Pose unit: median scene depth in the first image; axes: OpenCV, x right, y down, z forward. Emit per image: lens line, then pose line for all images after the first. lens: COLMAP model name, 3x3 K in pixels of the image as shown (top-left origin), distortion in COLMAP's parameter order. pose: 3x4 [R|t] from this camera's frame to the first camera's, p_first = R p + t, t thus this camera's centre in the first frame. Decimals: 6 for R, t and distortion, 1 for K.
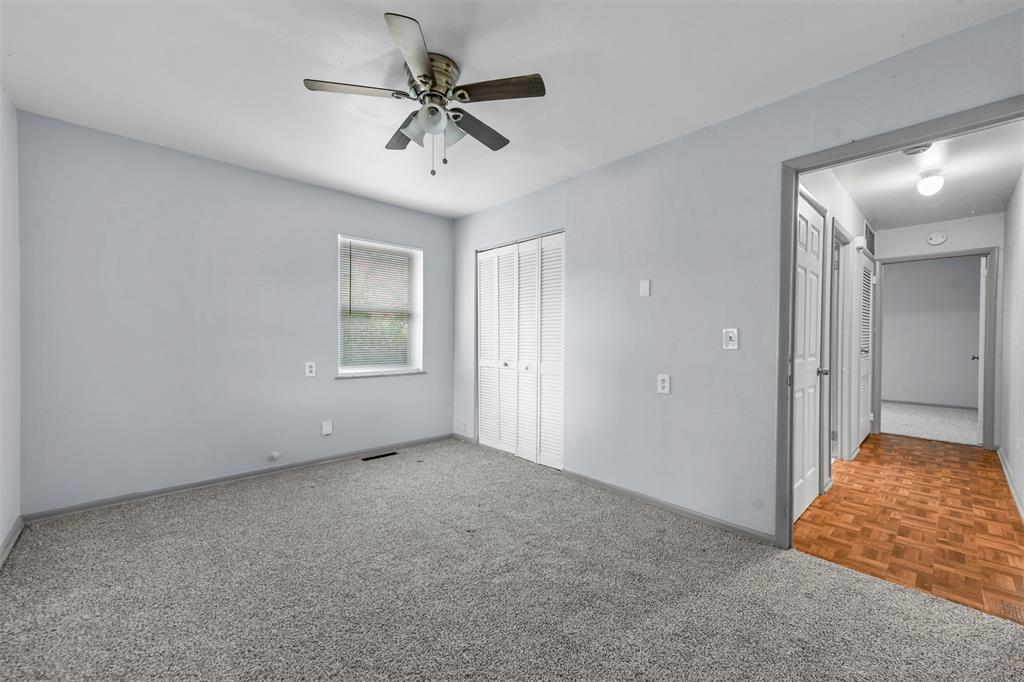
lens RADIAL K [[400.1, 0, 517.0], [0, 400.1, 341.7], [0, 0, 1]] dist [0.014532, 0.000270]
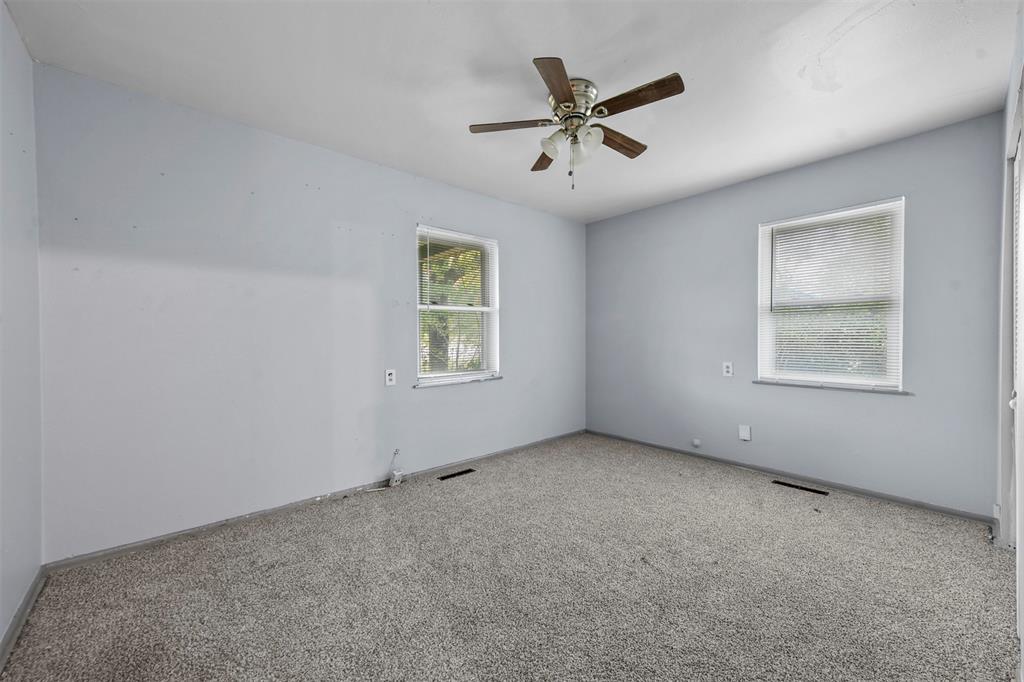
lens RADIAL K [[400.1, 0, 517.0], [0, 400.1, 341.7], [0, 0, 1]] dist [0.014532, 0.000270]
pose [[-0.027434, 0.002504, -0.999620, 0.492736], [-0.007512, 0.999968, 0.002711, -0.000504], [0.999595, 0.007583, -0.027415, 0.480639]]
